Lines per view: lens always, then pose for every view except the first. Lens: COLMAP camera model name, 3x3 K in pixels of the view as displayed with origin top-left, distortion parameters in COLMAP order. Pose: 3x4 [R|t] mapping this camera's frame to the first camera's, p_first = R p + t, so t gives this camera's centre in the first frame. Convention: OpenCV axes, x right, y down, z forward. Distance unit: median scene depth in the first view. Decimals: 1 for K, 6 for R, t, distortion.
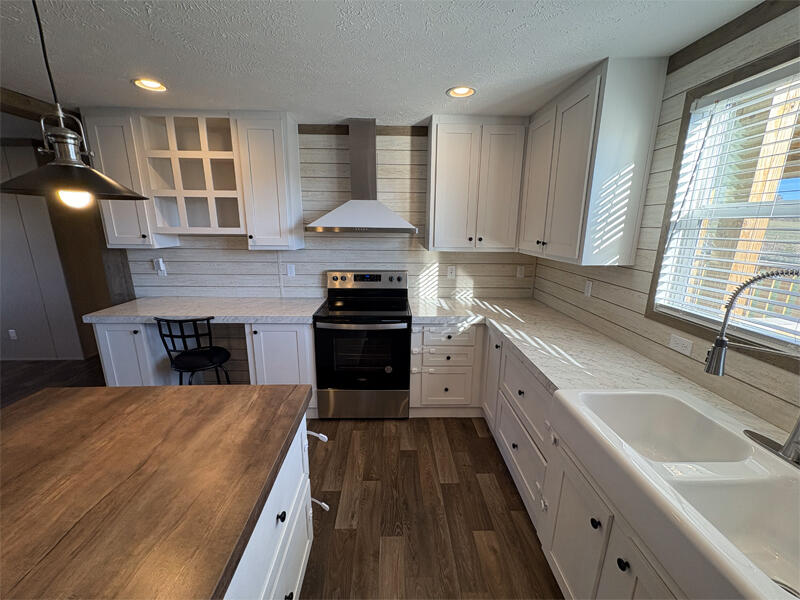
lens RADIAL K [[317.9, 0, 400.1], [0, 317.9, 300.2], [0, 0, 1]] dist [-0.000021, 0.000432]
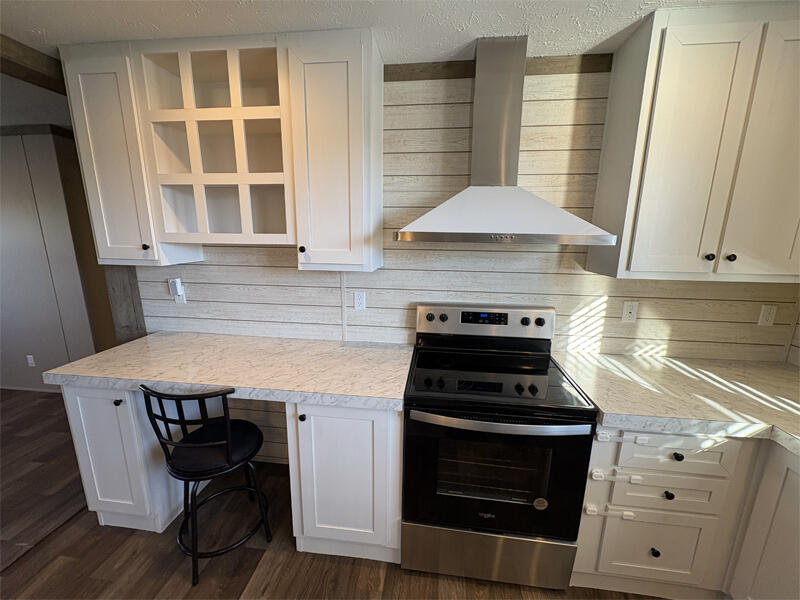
lens RADIAL K [[317.9, 0, 400.0], [0, 317.9, 300.0], [0, 0, 1]] dist [-0.000021, 0.000432]
pose [[0.988891, 0.031635, -0.145240, -0.194915], [-0.035760, 0.999025, -0.025882, -0.092976], [0.144280, 0.030788, 0.989058, 0.430360]]
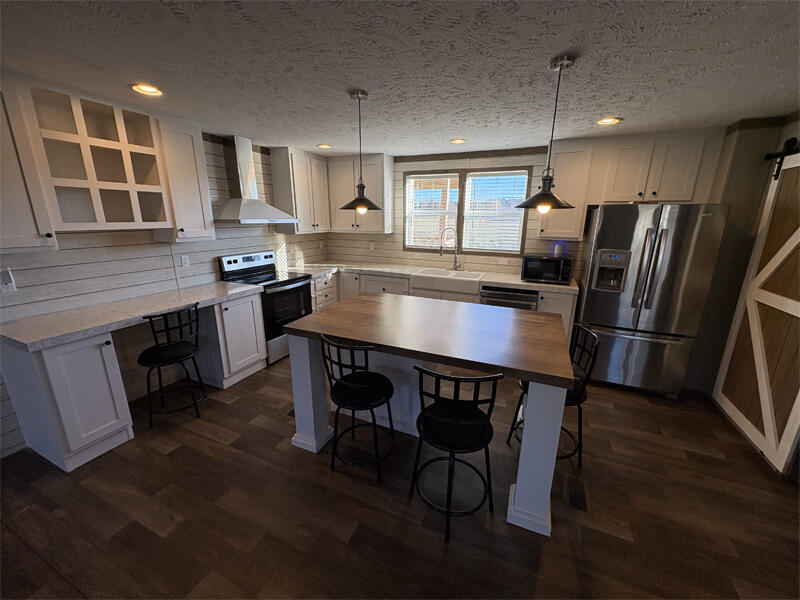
lens RADIAL K [[317.9, 0, 399.8], [0, 317.9, 299.1], [0, 0, 1]] dist [-0.000021, 0.000432]
pose [[0.431781, -0.235194, 0.870775, -1.131523], [0.204068, 0.965845, 0.159684, 0.006430], [-0.878590, 0.108749, 0.465030, -0.127300]]
